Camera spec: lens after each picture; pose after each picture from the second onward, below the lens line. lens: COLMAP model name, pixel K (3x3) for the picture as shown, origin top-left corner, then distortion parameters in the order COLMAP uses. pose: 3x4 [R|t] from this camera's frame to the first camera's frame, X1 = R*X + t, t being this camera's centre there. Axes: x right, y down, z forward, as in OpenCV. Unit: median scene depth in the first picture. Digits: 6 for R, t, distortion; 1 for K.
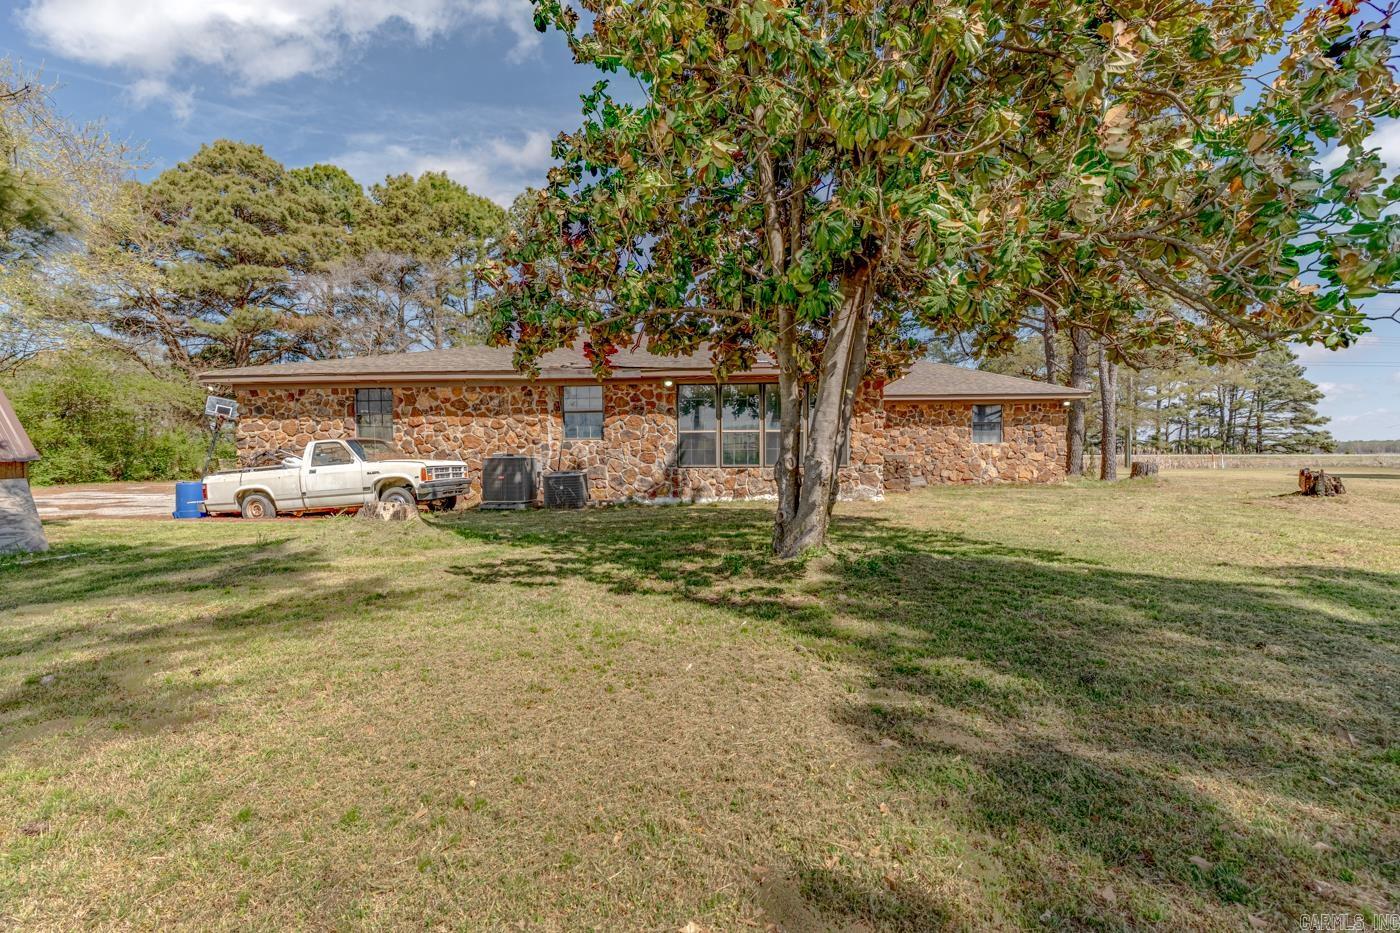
lens RADIAL K [[667.0, 0, 659.0], [0, 667.0, 458.4], [0, 0, 1]] dist [0.000592, 0.003559]
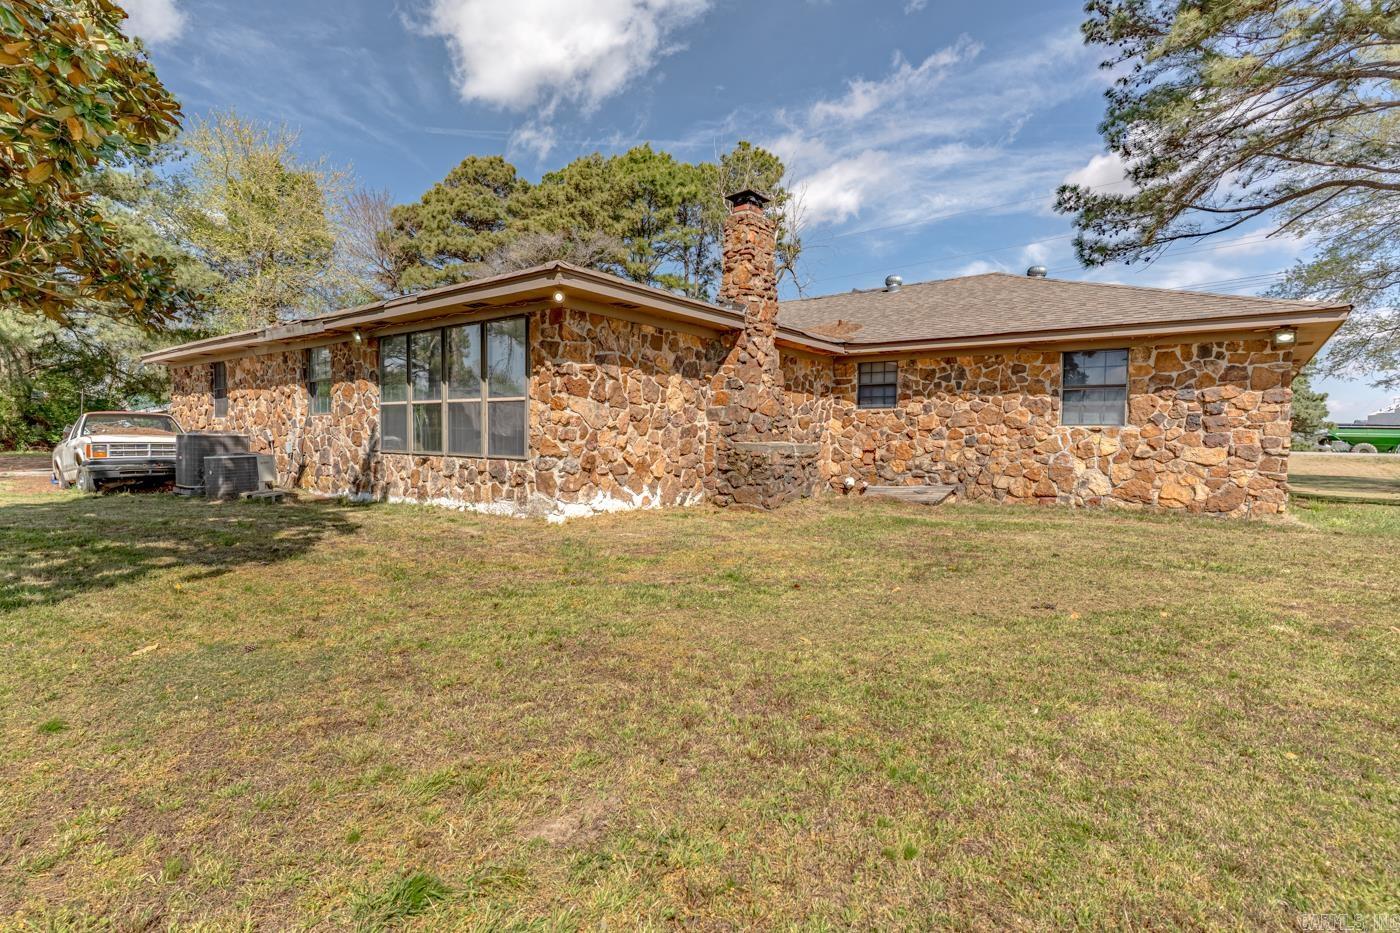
lens RADIAL K [[667.0, 0, 695.2], [0, 667.0, 466.2], [0, 0, 1]] dist [0.000592, 0.003559]
pose [[0.845745, 0.040195, -0.532071, 0.511194], [-0.022541, 0.998960, 0.039635, -0.006244], [0.533110, -0.021527, 0.845772, 0.411843]]
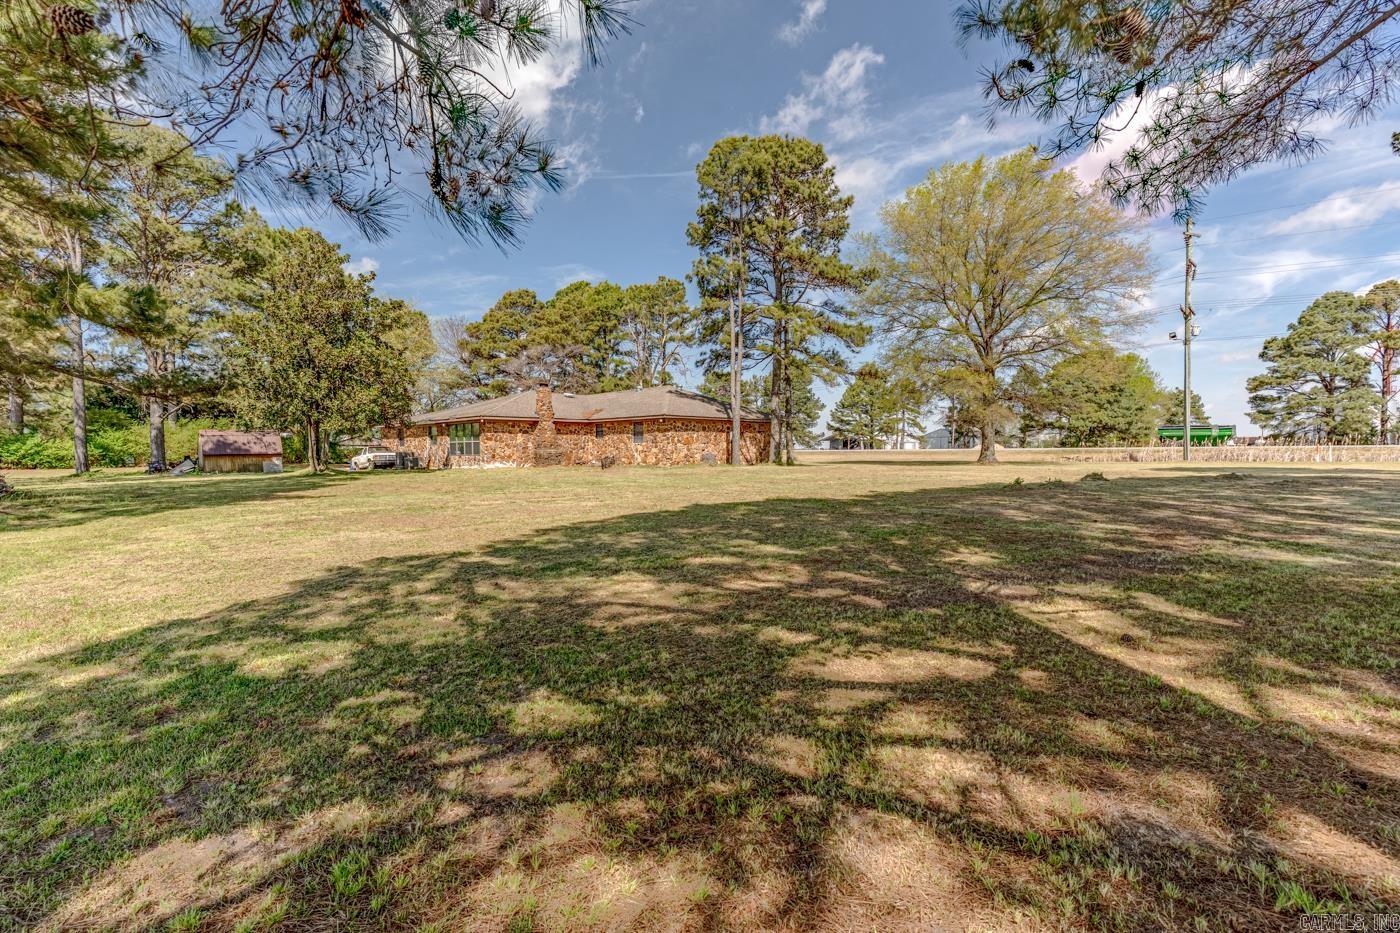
lens RADIAL K [[667.0, 0, 706.3], [0, 667.0, 461.0], [0, 0, 1]] dist [0.000592, 0.003559]
pose [[0.781066, 0.006215, -0.624418, 1.785655], [0.003446, 0.999892, 0.014263, 0.000209], [0.624439, -0.013292, 0.780960, -0.308248]]
